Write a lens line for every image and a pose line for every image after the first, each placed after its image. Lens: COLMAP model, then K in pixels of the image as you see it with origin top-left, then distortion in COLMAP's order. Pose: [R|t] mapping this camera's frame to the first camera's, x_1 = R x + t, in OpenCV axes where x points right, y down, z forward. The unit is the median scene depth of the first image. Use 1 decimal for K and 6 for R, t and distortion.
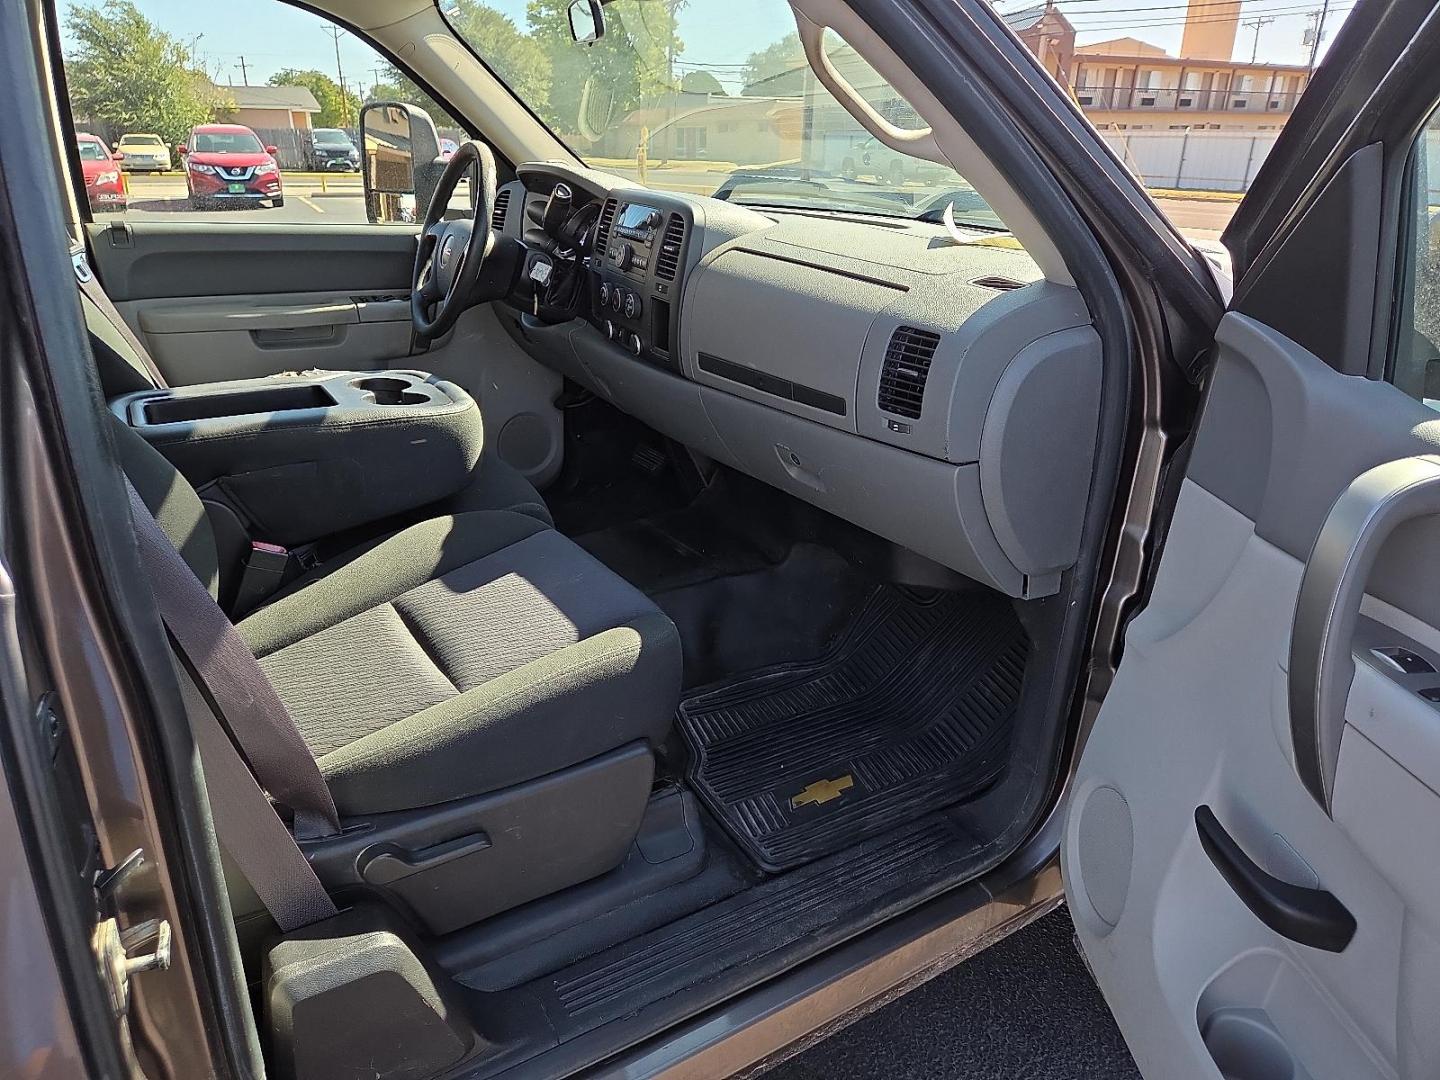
lens RADIAL K [[978.9, 0, 723.5], [0, 978.9, 523.0], [0, 0, 1]] dist [0.037296, -0.002773]
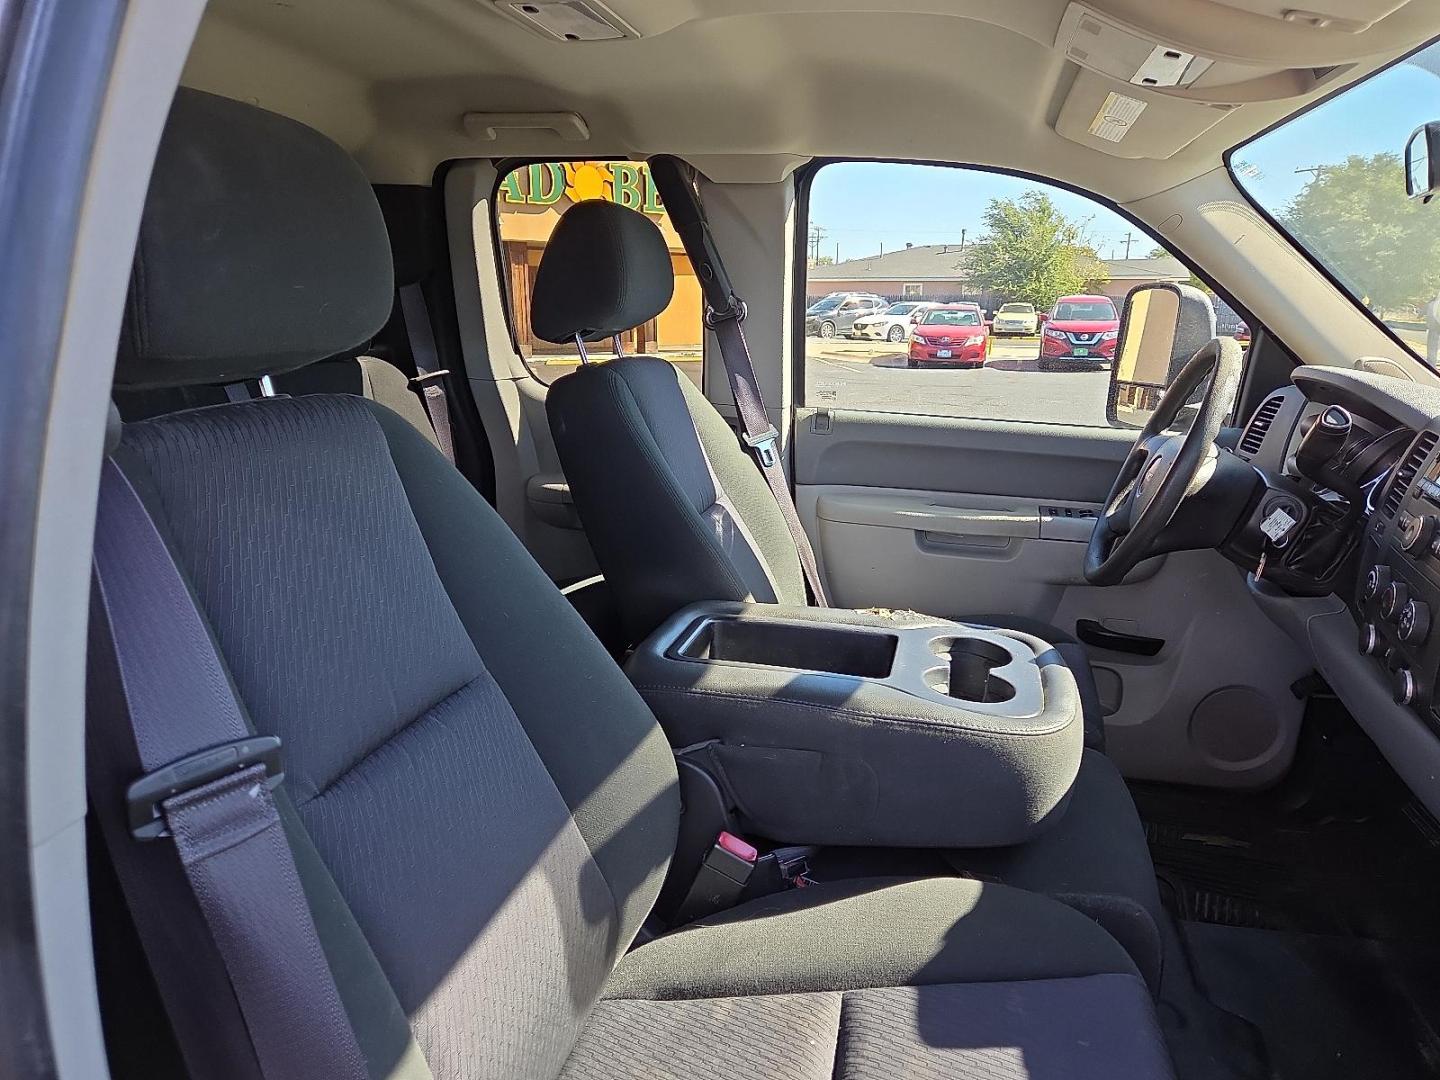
lens RADIAL K [[978.9, 0, 723.5], [0, 978.9, 523.0], [0, 0, 1]] dist [0.037296, -0.002773]
pose [[0.702863, 0.163778, -0.692214, 0.015951], [-0.267358, 0.962605, -0.043719, -0.119792], [0.659168, 0.215798, 0.720367, 0.249166]]
